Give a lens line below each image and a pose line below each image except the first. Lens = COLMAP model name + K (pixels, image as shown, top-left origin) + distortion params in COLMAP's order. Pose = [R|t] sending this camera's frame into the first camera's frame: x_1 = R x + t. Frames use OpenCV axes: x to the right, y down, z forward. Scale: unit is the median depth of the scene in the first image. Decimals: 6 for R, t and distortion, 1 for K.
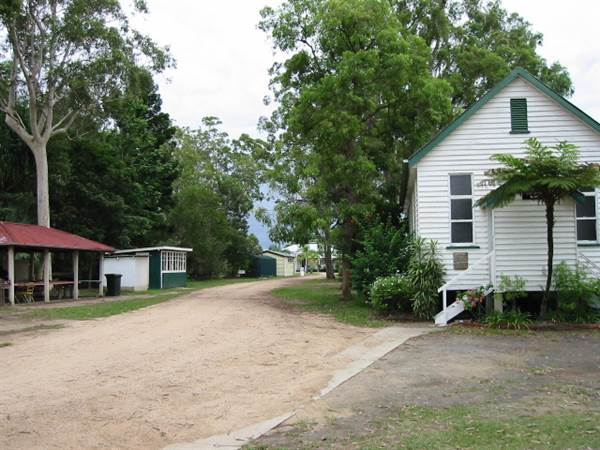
lens RADIAL K [[623.2, 0, 300.0], [0, 623.2, 225.0], [0, 0, 1]] dist [-0.066210, 0.019078]
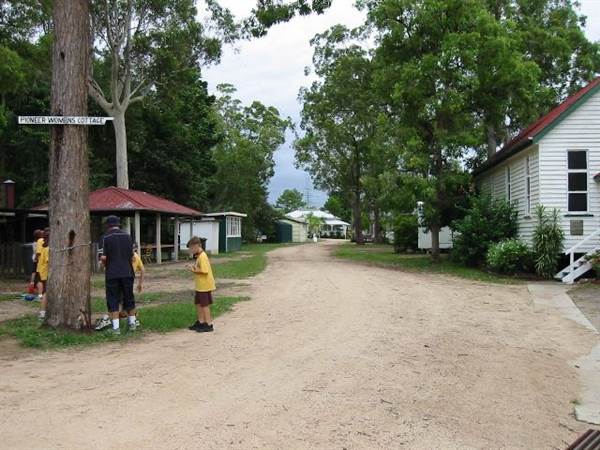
lens RADIAL K [[623.2, 0, 300.0], [0, 623.2, 225.0], [0, 0, 1]] dist [-0.066210, 0.019078]
pose [[0.998655, 0.008088, 0.051207, -0.182804], [-0.010821, 0.998520, 0.053307, -0.000635], [-0.050700, -0.053790, 0.997264, -0.058947]]
